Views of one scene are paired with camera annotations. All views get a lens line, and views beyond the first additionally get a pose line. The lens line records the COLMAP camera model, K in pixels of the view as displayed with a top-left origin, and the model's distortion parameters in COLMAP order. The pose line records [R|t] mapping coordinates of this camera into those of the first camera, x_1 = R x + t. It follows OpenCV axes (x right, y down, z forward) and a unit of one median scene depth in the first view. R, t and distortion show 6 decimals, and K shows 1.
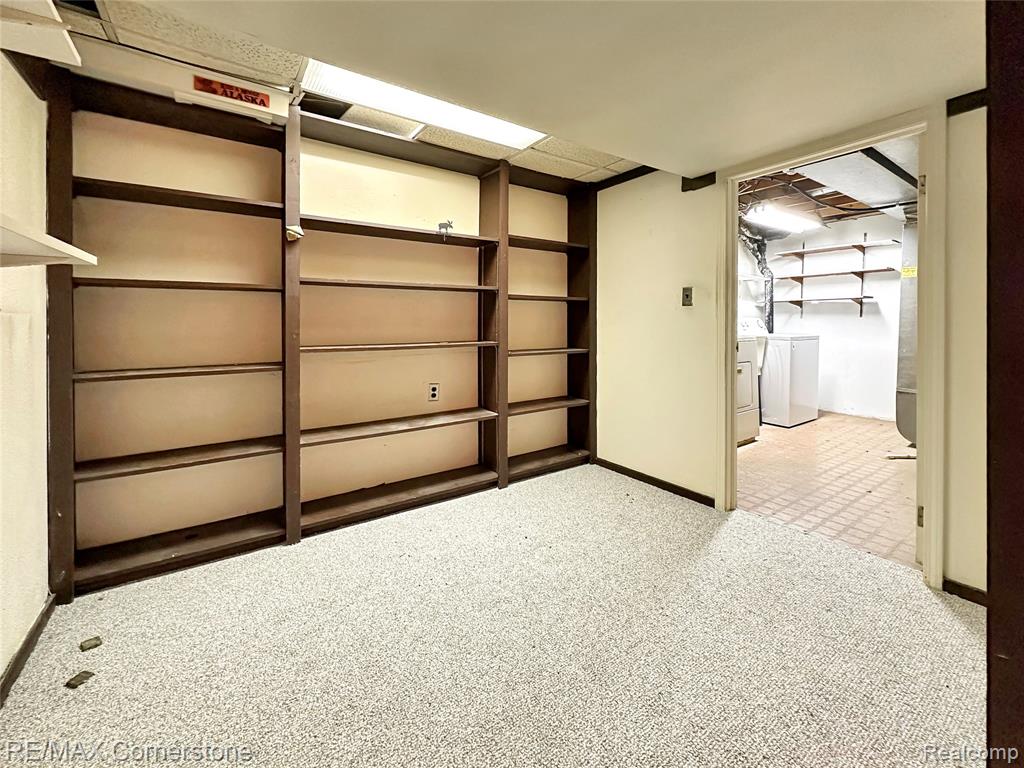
lens RADIAL K [[424.3, 0, 524.4], [0, 424.3, 320.8], [0, 0, 1]] dist [0.000101, -0.000176]
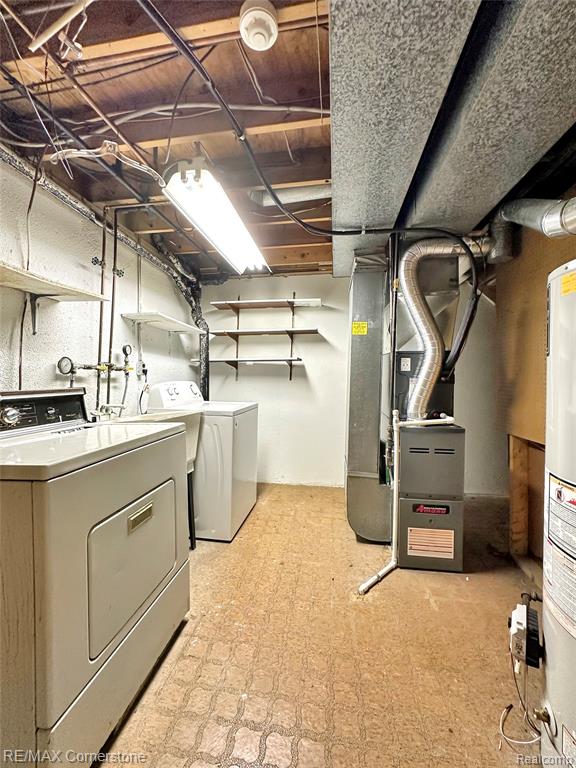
lens RADIAL K [[318.3, 0, 287.4], [0, 318.3, 379.9], [0, 0, 1]] dist [0.000101, -0.000176]
pose [[0.708624, -0.001884, 0.705584, 0.263521], [-0.003754, 0.999972, 0.006439, -0.013017], [-0.705576, -0.007212, 0.708597, 0.463038]]
